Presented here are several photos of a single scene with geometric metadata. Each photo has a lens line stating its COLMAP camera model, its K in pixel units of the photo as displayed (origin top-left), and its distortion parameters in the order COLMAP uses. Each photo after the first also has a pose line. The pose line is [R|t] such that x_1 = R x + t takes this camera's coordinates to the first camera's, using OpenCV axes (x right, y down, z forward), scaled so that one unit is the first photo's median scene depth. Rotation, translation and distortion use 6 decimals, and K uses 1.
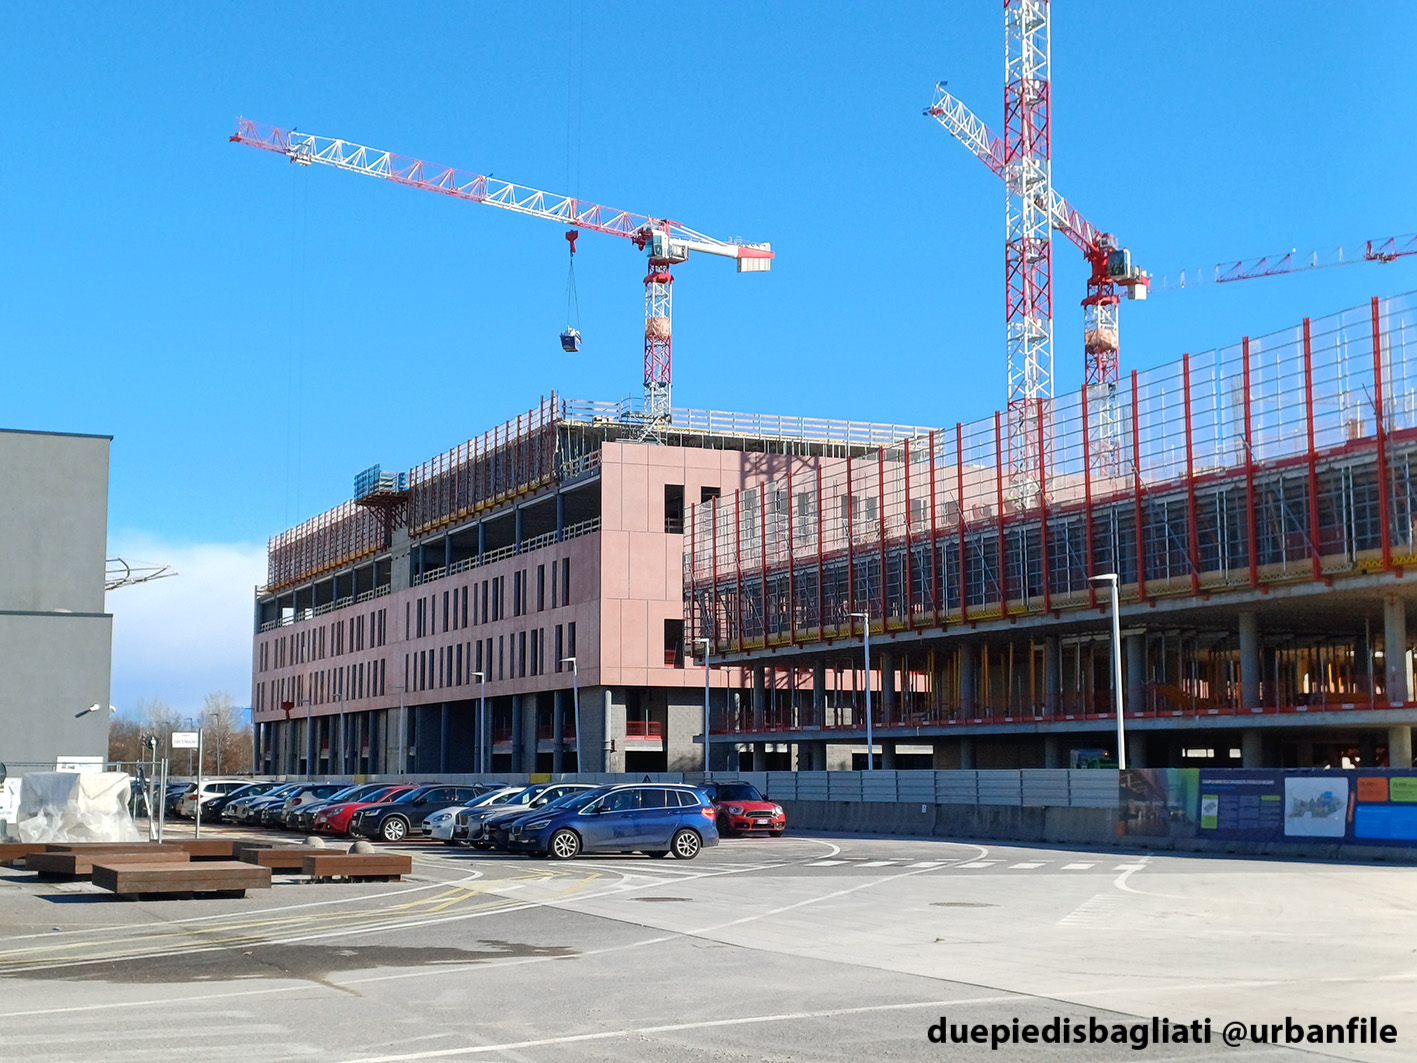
lens RADIAL K [[2070.2, 0, 674.7], [0, 2070.2, 557.0], [0, 0, 1]] dist [0.102593, -0.001571]
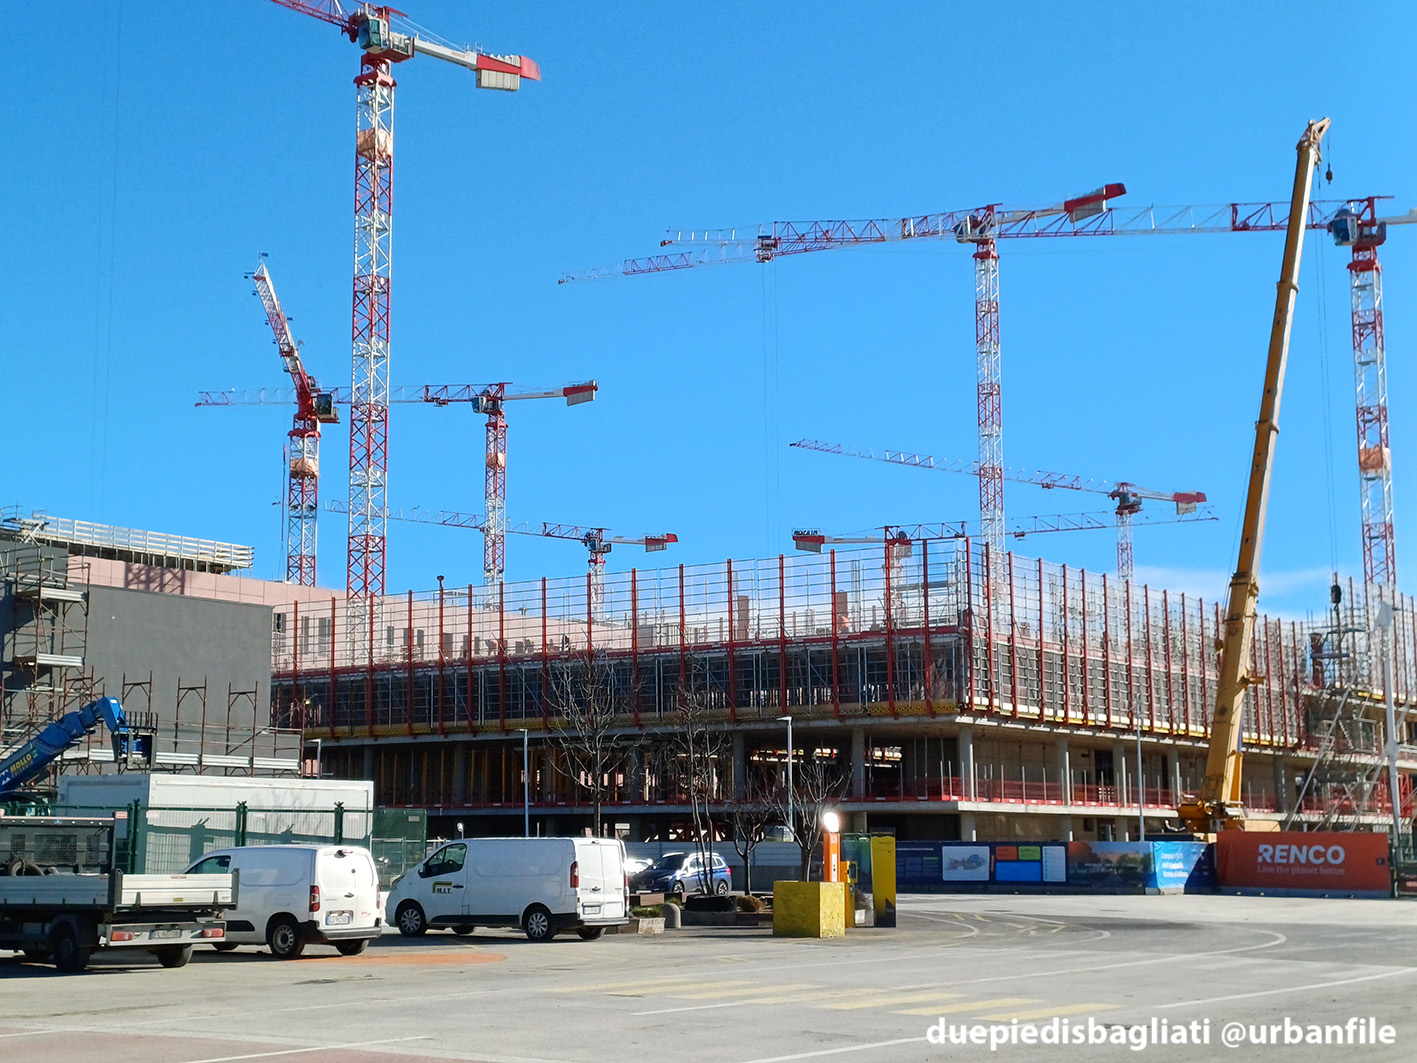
lens RADIAL K [[2077.3, 0, 638.2], [0, 2077.3, 525.4], [0, 0, 1]] dist [0.113184, -0.089089]
pose [[0.860094, 0.072962, 0.504892, -0.446479], [-0.049413, 0.996981, -0.059897, -0.023190], [-0.507738, 0.026569, 0.861102, -0.195628]]
